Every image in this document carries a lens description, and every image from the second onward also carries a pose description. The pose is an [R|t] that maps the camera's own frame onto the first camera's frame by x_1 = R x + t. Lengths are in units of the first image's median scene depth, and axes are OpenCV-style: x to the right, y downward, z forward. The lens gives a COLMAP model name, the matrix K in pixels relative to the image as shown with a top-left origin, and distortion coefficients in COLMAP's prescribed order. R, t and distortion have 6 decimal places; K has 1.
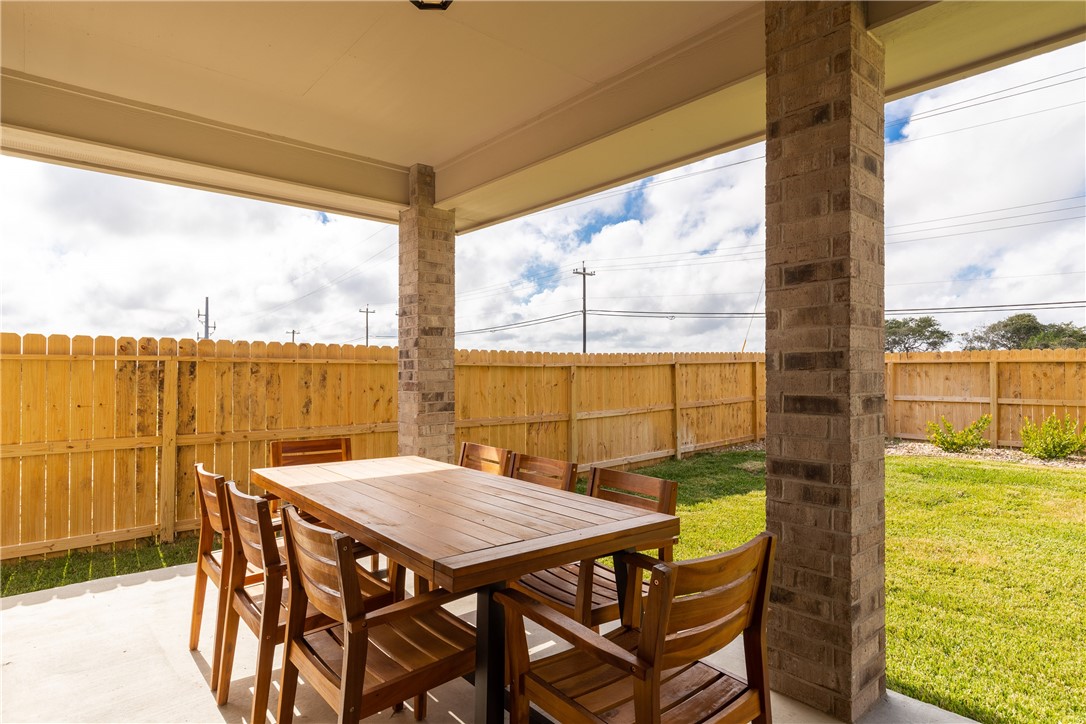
lens RADIAL K [[602.0, 0, 541.7], [0, 602.0, 362.2], [0, 0, 1]] dist [0.009653, 0.000179]
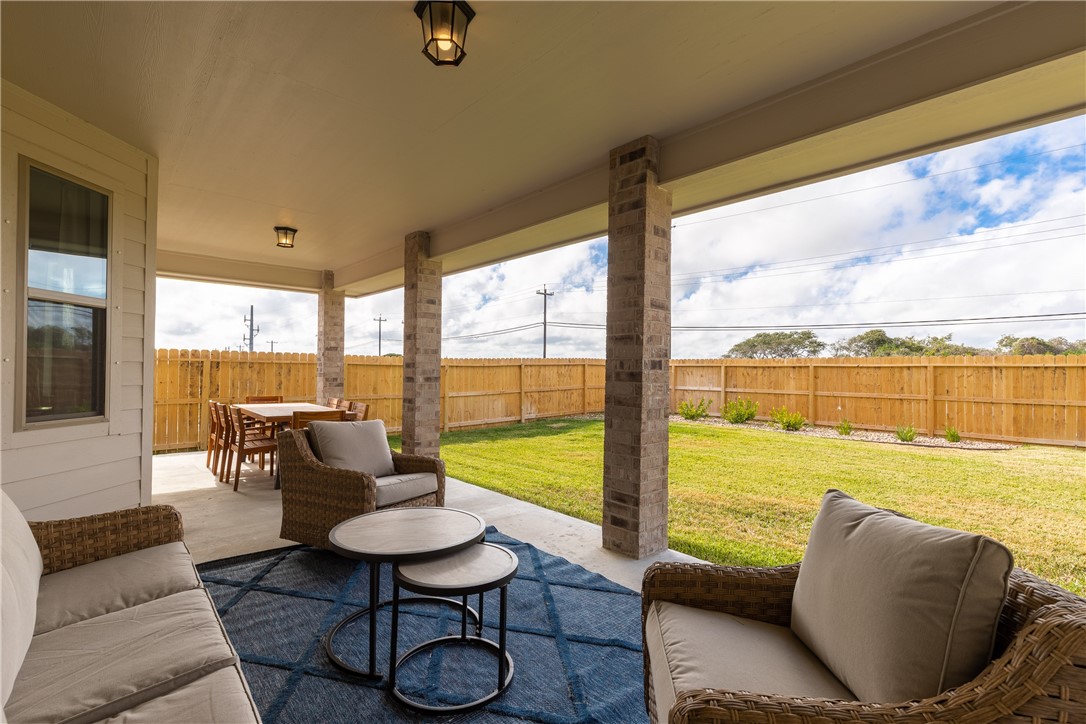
lens RADIAL K [[494.1, 0, 545.2], [0, 494.1, 362.9], [0, 0, 1]] dist [0.002796, 0.000454]
pose [[0.999530, 0.011246, 0.028520, 0.247836], [-0.011301, 0.999935, 0.001781, -0.006189], [-0.028498, -0.002103, 0.999592, -0.361319]]
